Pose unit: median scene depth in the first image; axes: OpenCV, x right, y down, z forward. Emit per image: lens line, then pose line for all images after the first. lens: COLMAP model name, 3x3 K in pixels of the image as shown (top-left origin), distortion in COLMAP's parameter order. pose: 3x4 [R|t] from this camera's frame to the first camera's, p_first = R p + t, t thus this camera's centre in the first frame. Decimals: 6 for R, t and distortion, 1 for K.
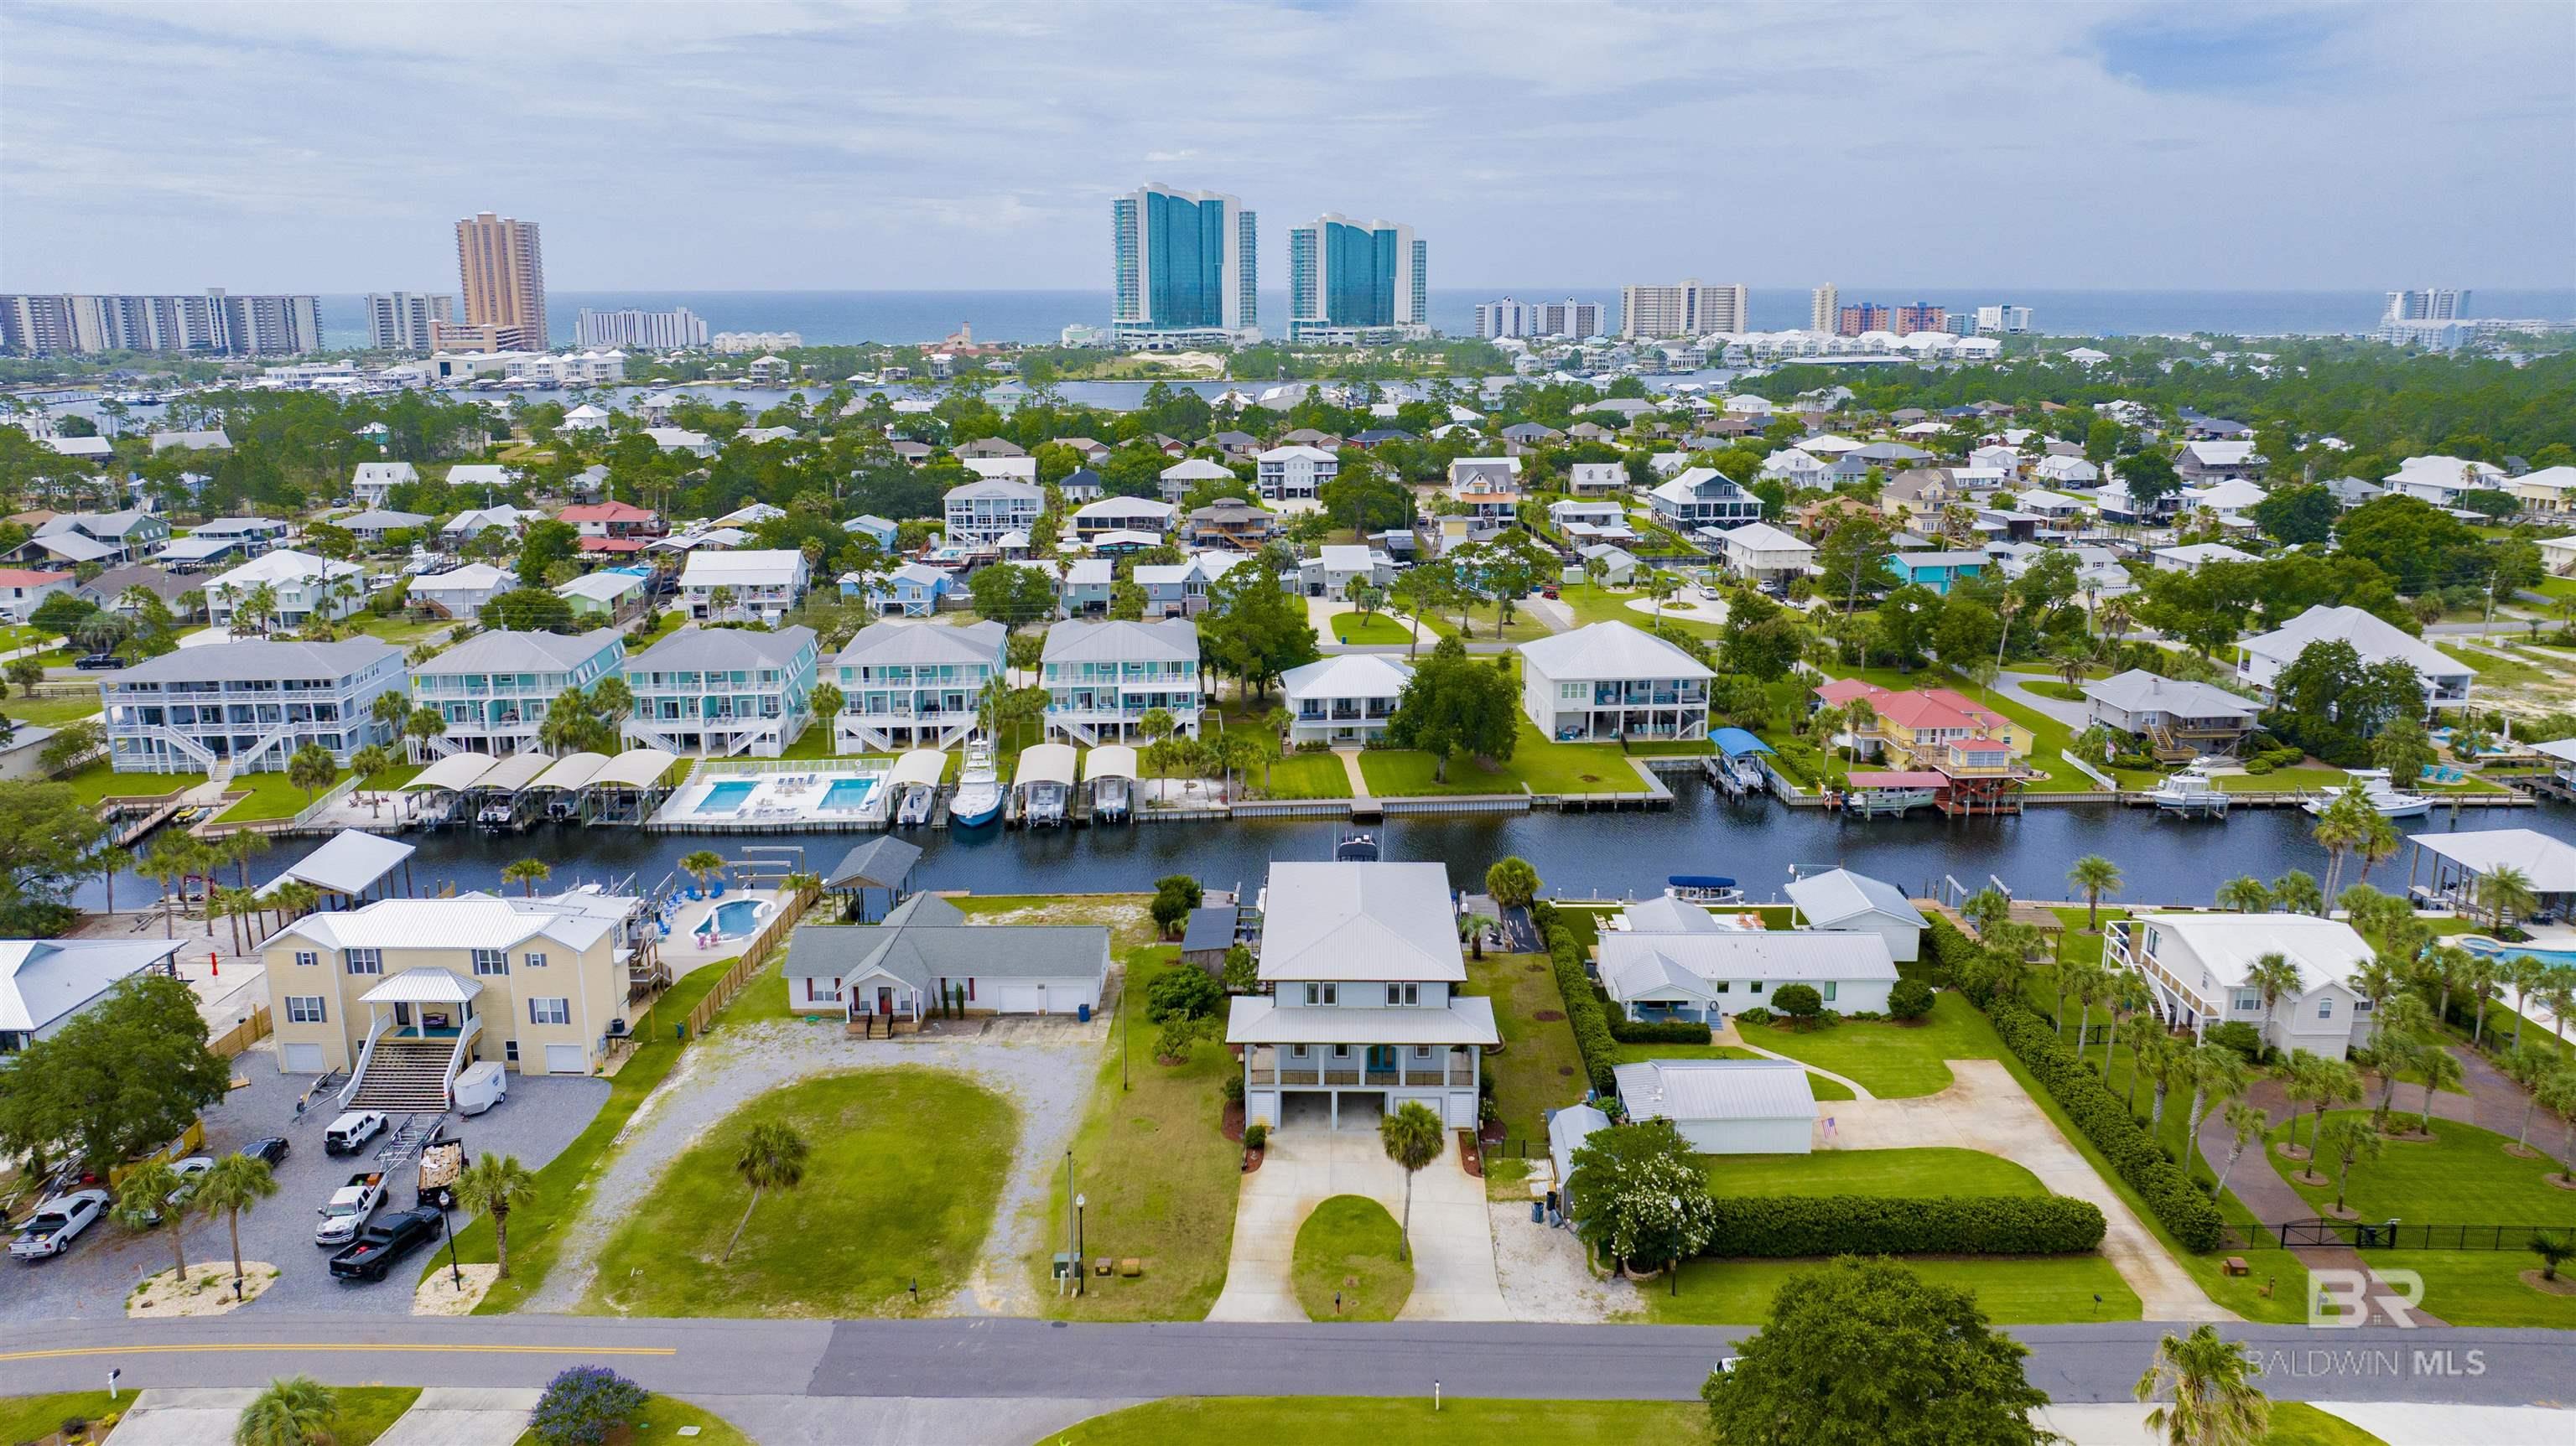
lens RADIAL K [[1808.7, 0, 1298.2], [0, 1808.7, 711.5], [0, 0, 1]] dist [-0.014006, -0.004707]
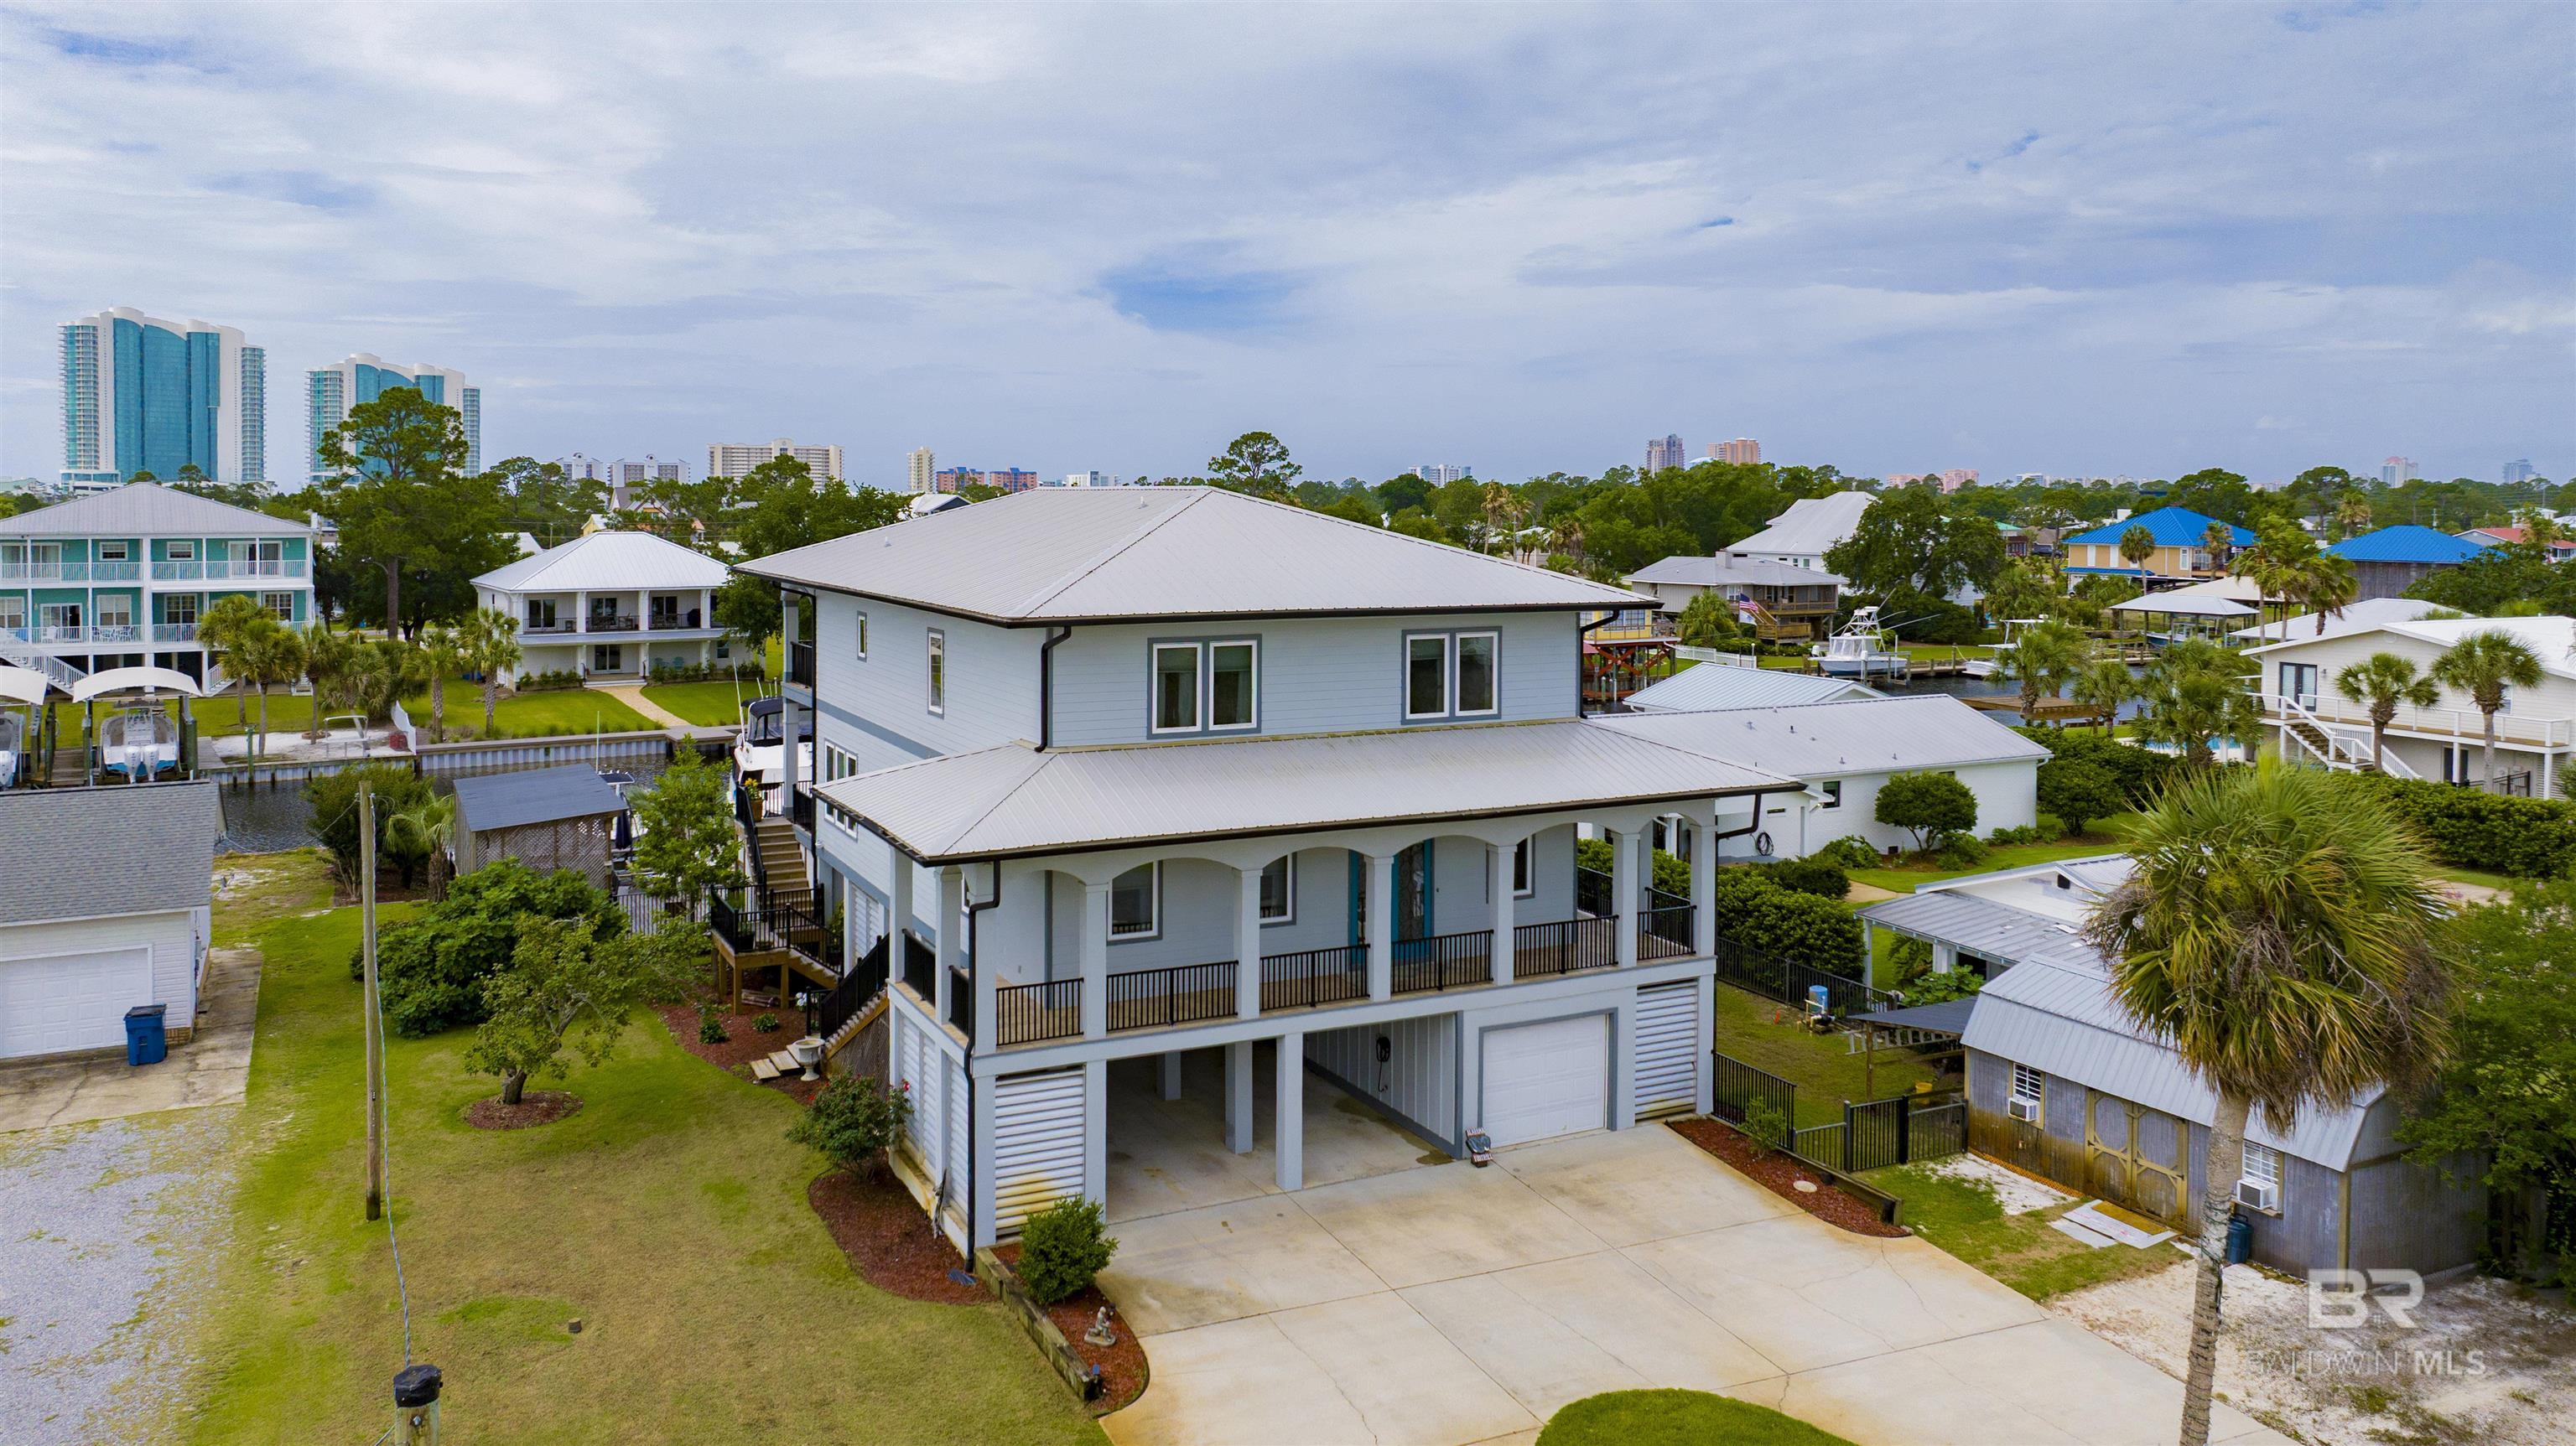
lens RADIAL K [[1856.6, 0, 1263.1], [0, 1856.6, 558.4], [0, 0, 1]] dist [-0.018774, -0.001842]
pose [[0.886363, -0.008794, 0.462908, -0.062802], [0.100251, 0.979745, -0.173345, 0.106446], [-0.452007, 0.200054, 0.869292, 0.423449]]
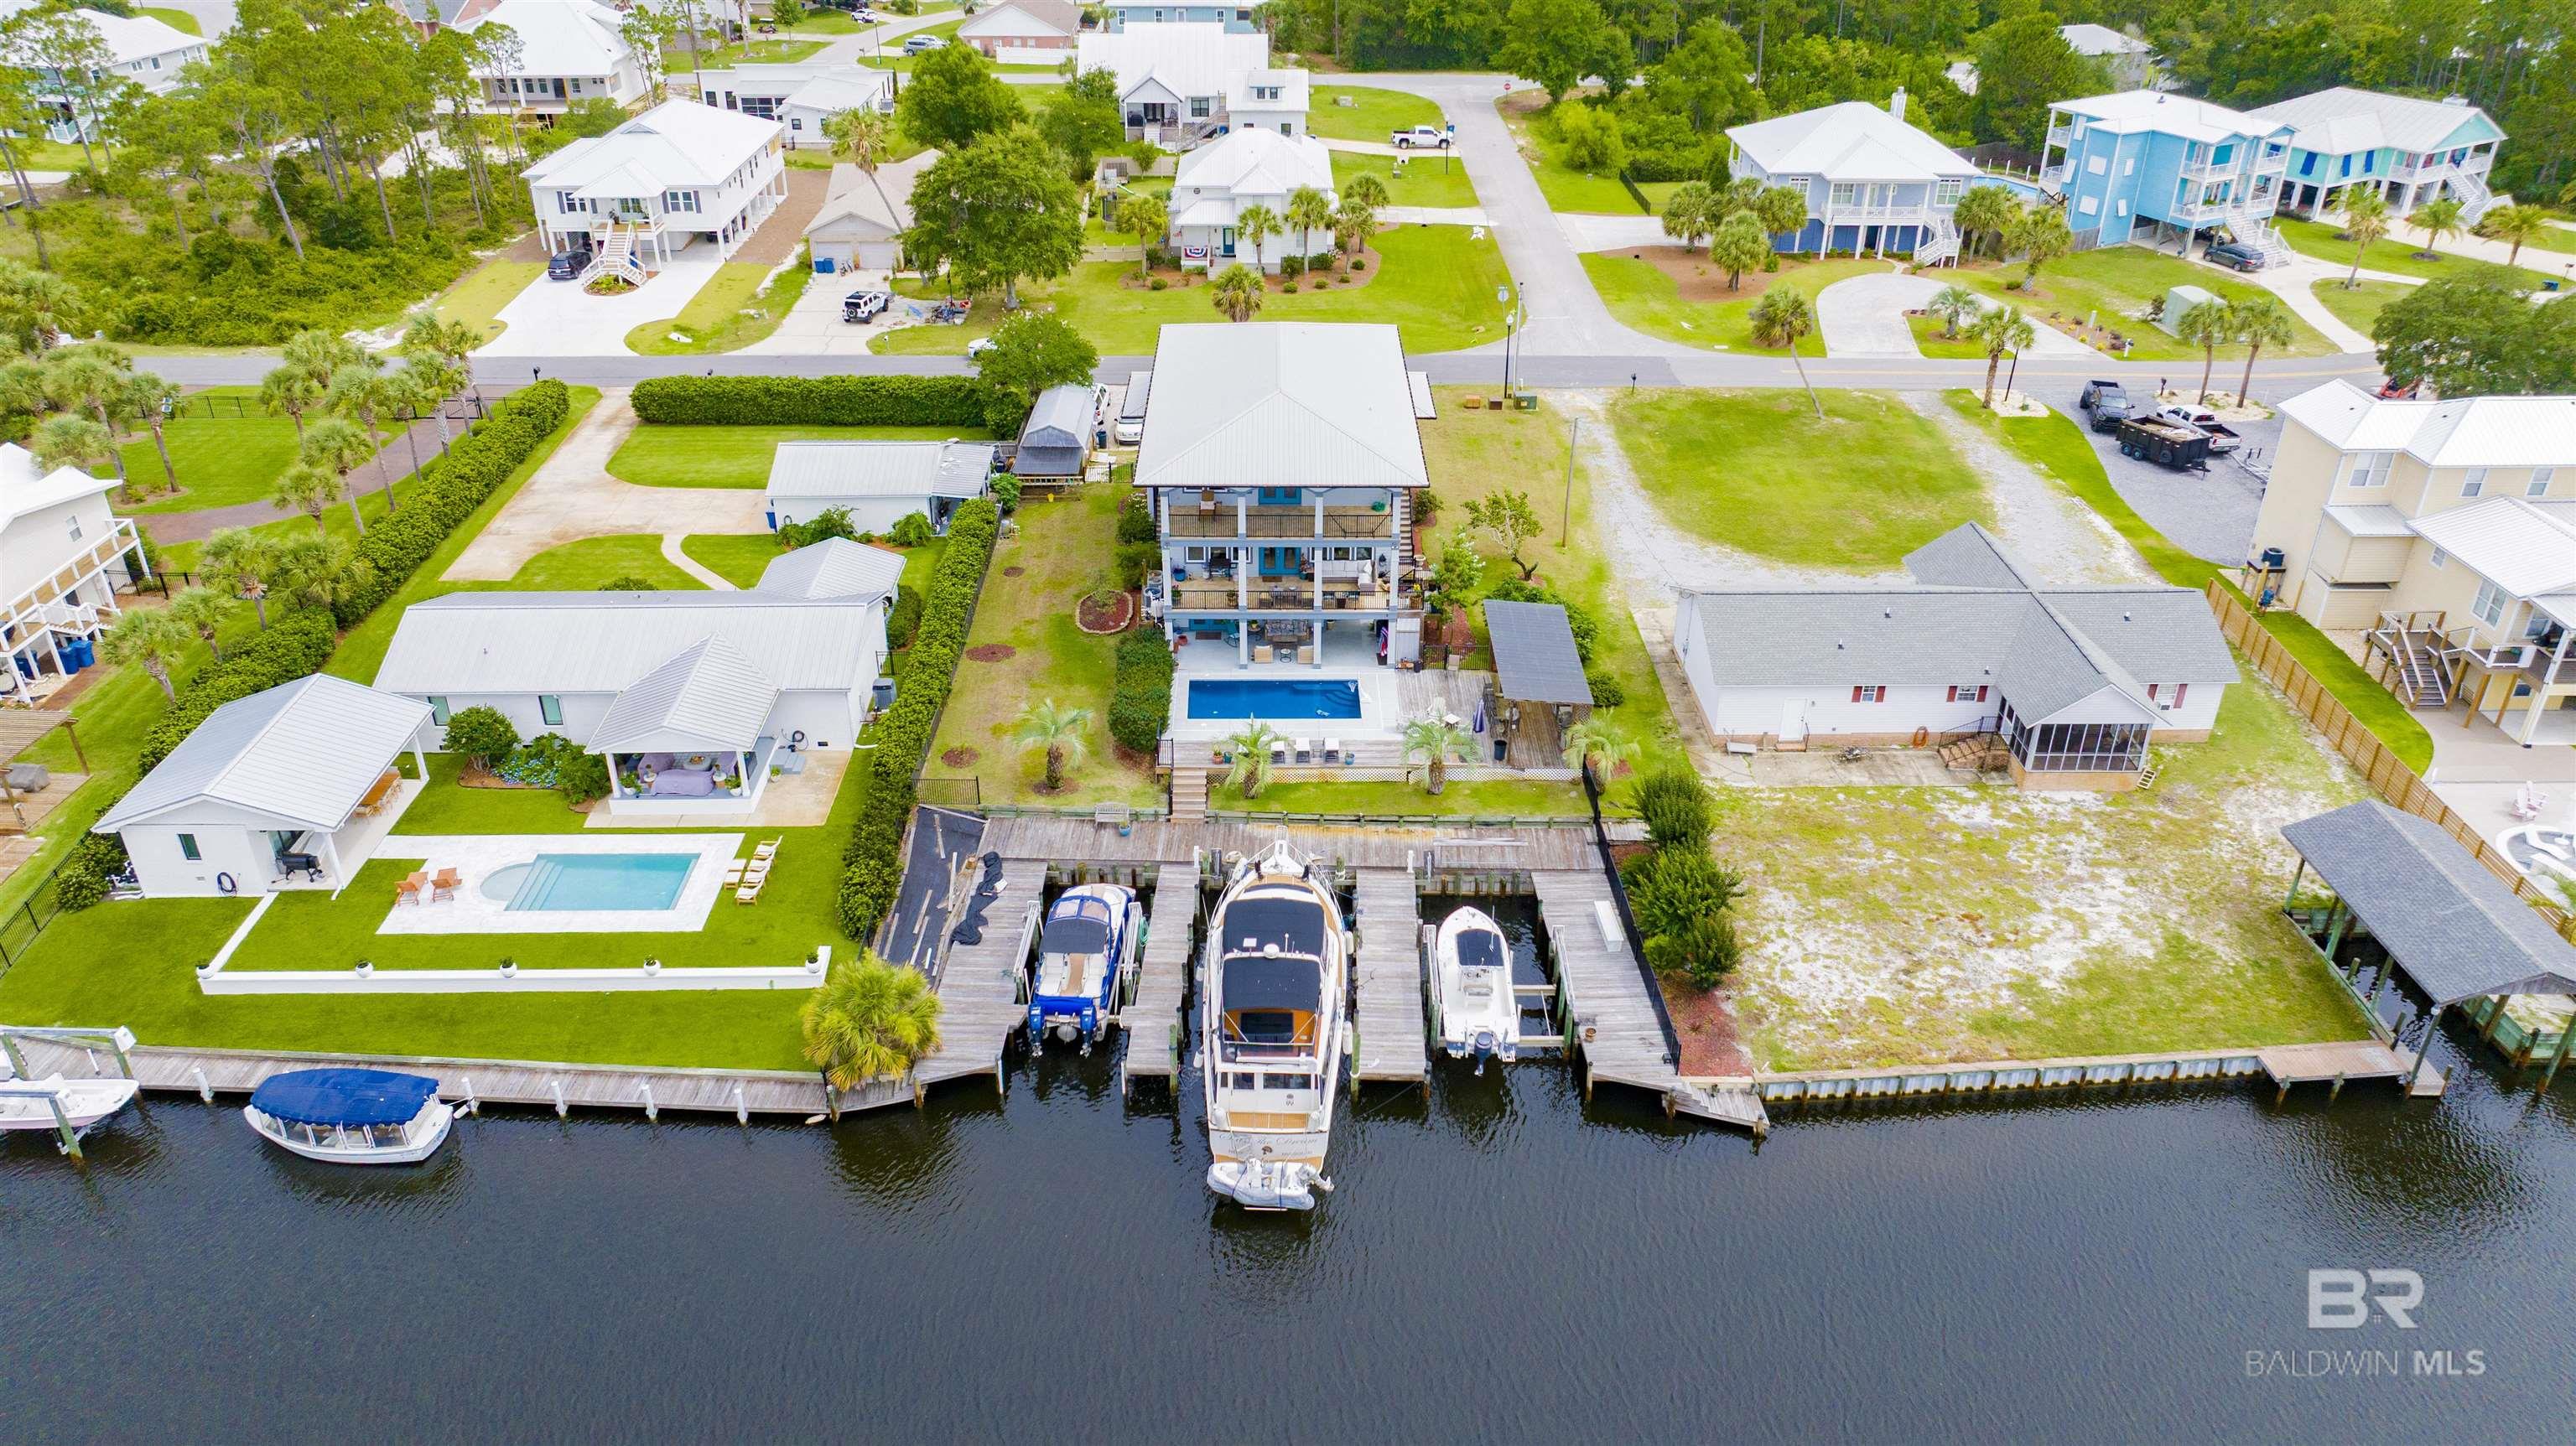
lens RADIAL K [[1793.4, 0, 1298.5], [0, 1793.4, 714.9], [0, 0, 1]] dist [-0.007065, -0.019115]
pose [[-0.999561, 0.010297, -0.027794, 0.029789], [-0.011322, 0.733974, 0.679083, -0.174040], [0.027393, 0.679099, -0.733535, 0.998573]]
